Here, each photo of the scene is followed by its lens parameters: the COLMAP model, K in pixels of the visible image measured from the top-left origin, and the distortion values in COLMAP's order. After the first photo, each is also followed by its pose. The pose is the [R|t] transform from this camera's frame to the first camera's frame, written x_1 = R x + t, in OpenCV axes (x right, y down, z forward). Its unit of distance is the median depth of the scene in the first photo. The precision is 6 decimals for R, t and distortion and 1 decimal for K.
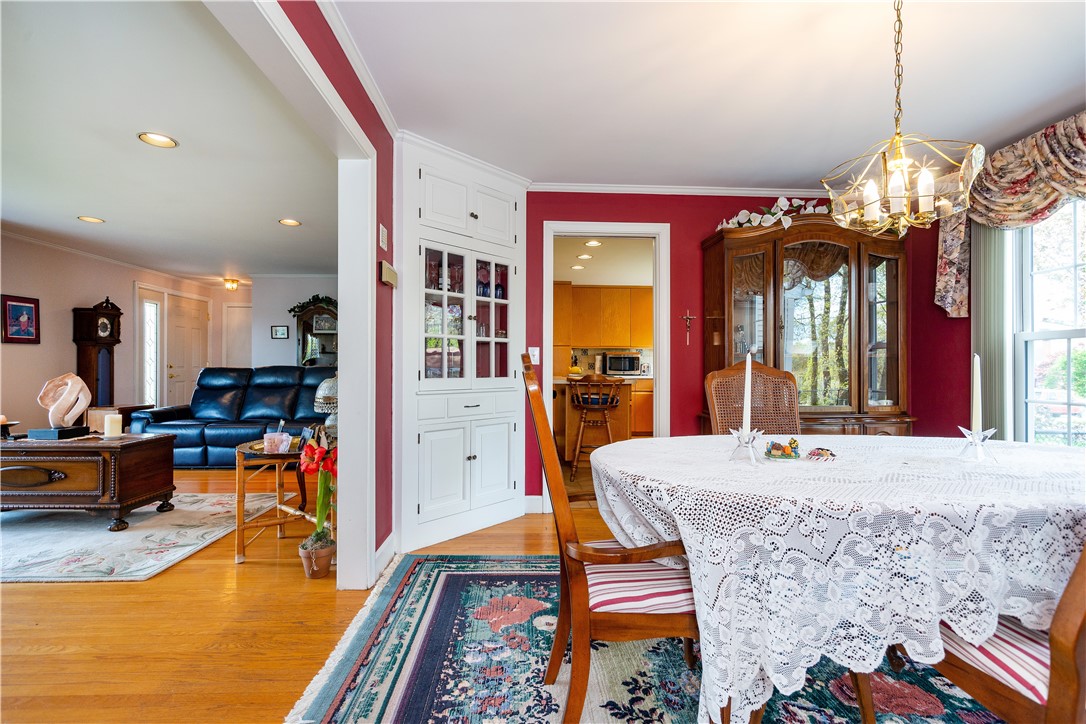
lens RADIAL K [[497.7, 0, 540.0], [0, 497.7, 367.7], [0, 0, 1]] dist [-0.002727, 0.000541]
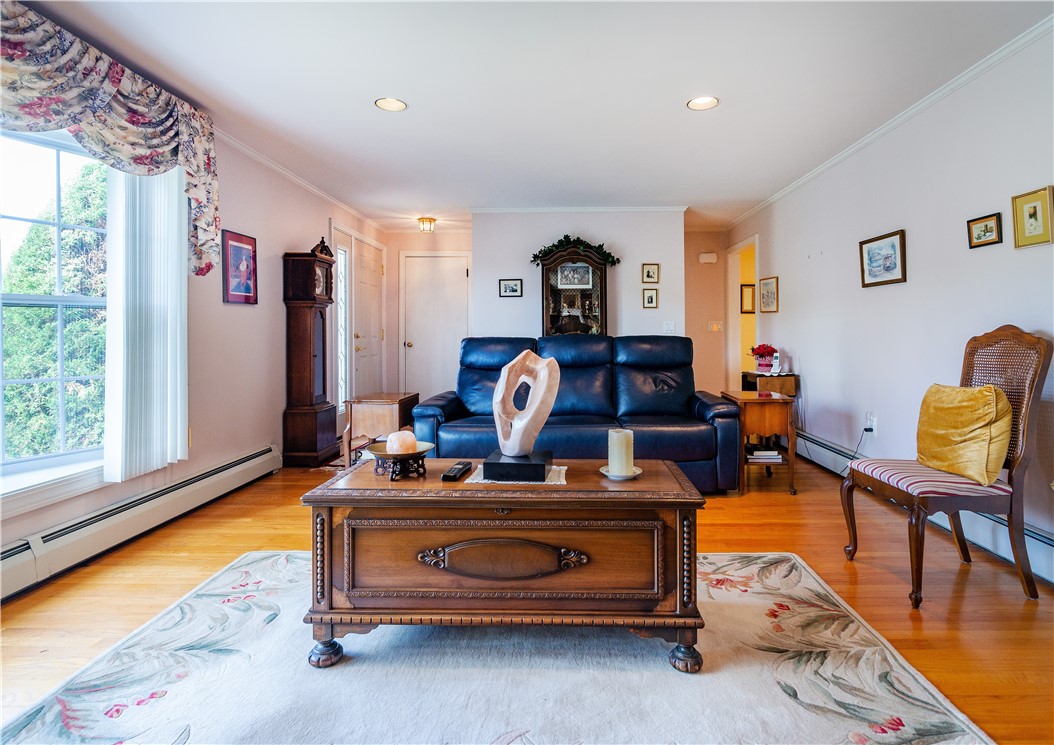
lens RADIAL K [[549.9, 0, 554.6], [0, 549.9, 334.3], [0, 0, 1]] dist [-0.001406, -0.000606]
pose [[0.999128, -0.006045, -0.041316, -0.827031], [0.006051, 0.999982, 0.000017, -0.006121], [0.041316, -0.000267, 0.999146, 0.384052]]
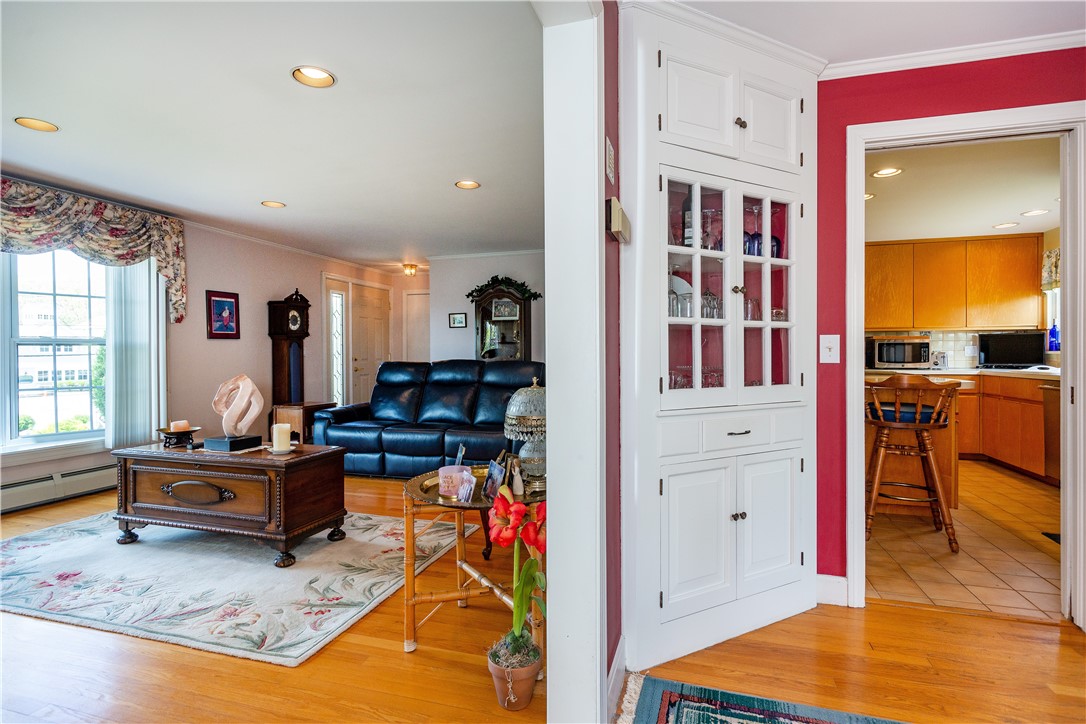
lens RADIAL K [[541.9, 0, 543.0], [0, 541.9, 362.0], [0, 0, 1]] dist [-0.002128, 0.000467]
pose [[0.947348, -0.001813, -0.320202, -0.131262], [0.006876, 0.999869, 0.014680, -0.019510], [0.320133, -0.016109, 0.947236, 0.248805]]
